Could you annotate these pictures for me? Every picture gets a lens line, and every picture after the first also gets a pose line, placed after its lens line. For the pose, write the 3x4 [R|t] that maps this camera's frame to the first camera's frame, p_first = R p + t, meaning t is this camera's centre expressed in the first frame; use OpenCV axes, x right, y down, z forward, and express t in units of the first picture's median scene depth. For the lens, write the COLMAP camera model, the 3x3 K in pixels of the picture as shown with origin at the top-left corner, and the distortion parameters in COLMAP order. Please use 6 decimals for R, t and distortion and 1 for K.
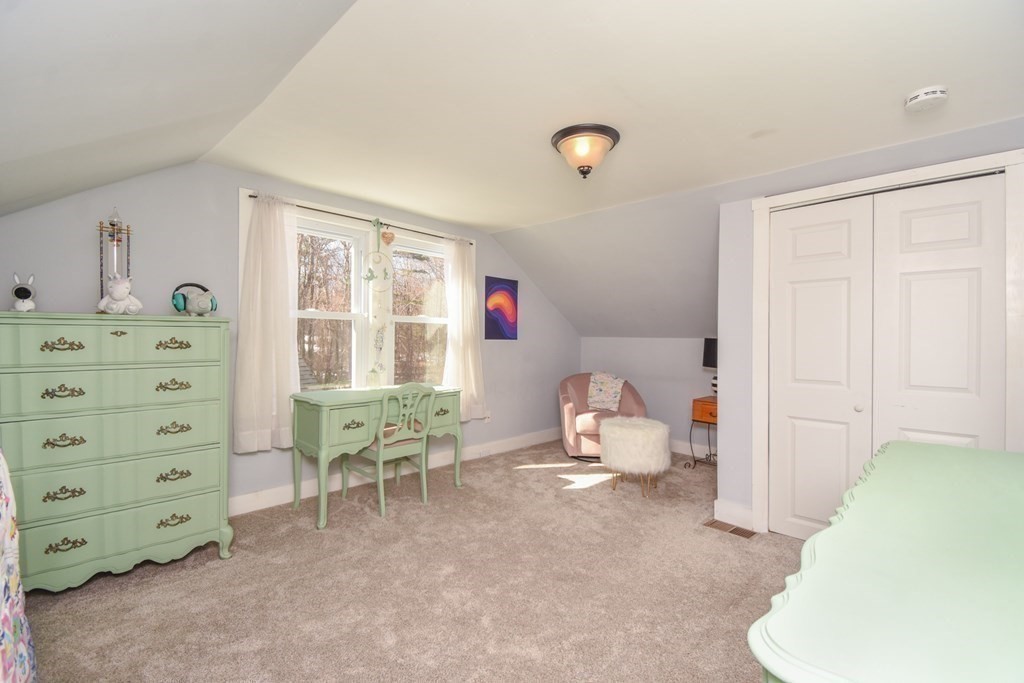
lens RADIAL K [[449.4, 0, 514.4], [0, 449.4, 334.0], [0, 0, 1]] dist [0.025328, -0.024285]
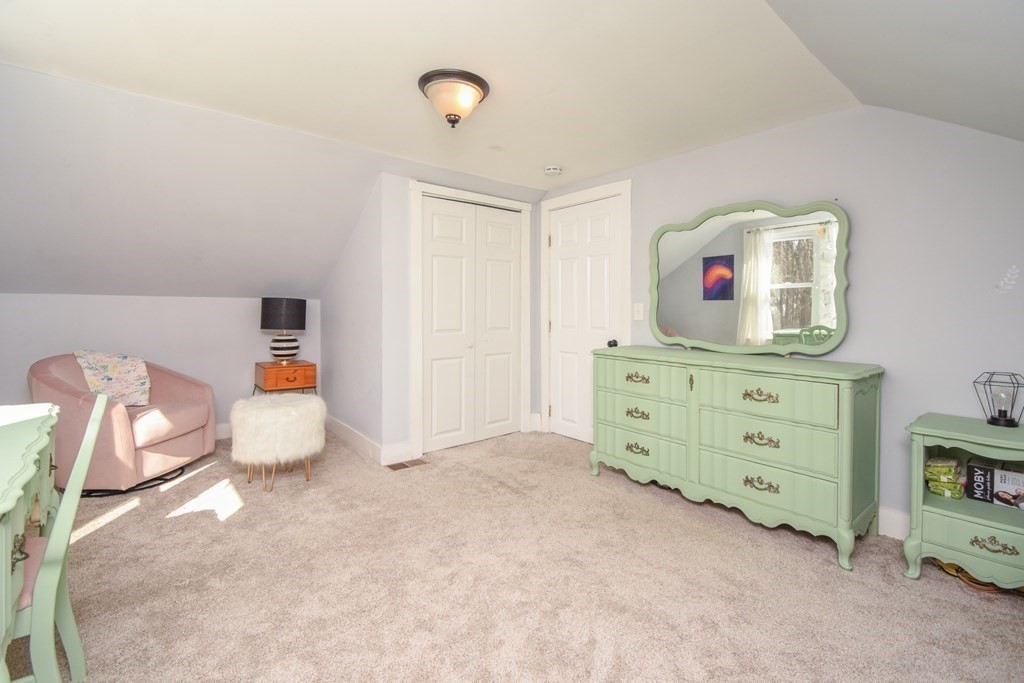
lens RADIAL K [[456.2, 0, 511.3], [0, 456.2, 301.3], [0, 0, 1]] dist [0.000921, 0.000059]
pose [[0.114840, 0.003600, 0.993377, -0.581600], [-0.015269, 0.999882, -0.001859, 0.014575], [-0.993267, -0.014954, 0.114882, 0.568306]]
